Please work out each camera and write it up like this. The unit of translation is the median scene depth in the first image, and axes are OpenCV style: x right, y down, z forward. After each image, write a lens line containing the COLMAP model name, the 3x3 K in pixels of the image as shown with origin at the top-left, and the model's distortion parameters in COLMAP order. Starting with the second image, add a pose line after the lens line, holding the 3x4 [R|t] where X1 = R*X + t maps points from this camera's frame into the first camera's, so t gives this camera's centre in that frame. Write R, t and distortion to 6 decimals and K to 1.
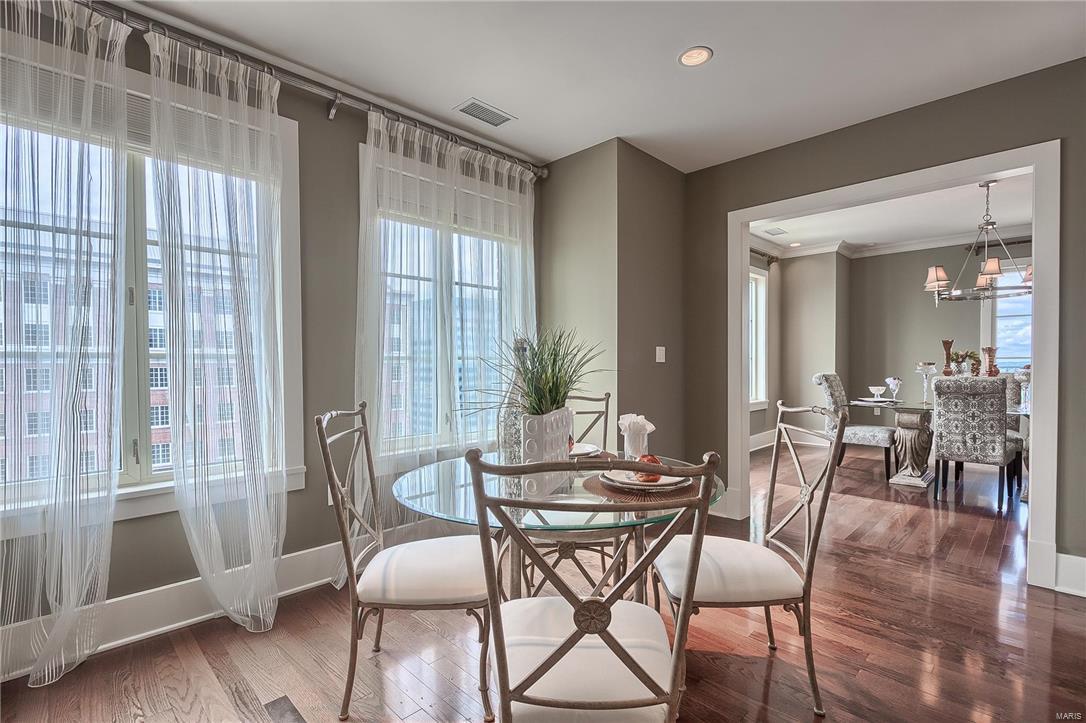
lens RADIAL K [[499.4, 0, 548.6], [0, 499.4, 357.5], [0, 0, 1]] dist [-0.001086, -0.003020]
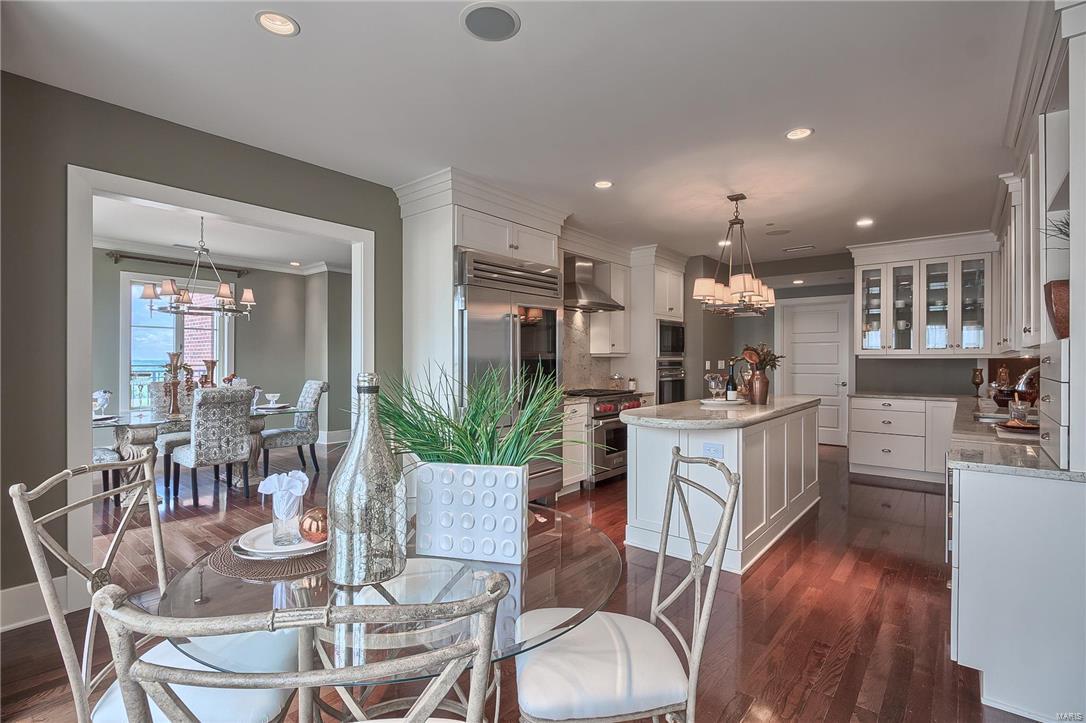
lens RADIAL K [[499.4, 0, 541.5], [0, 499.4, 358.8], [0, 0, 1]] dist [-0.001086, -0.003020]
pose [[-0.069205, 0.008980, 0.997562, -0.336447], [-0.011341, 0.999888, -0.009788, -0.023658], [-0.997538, -0.011991, -0.069095, 0.373553]]
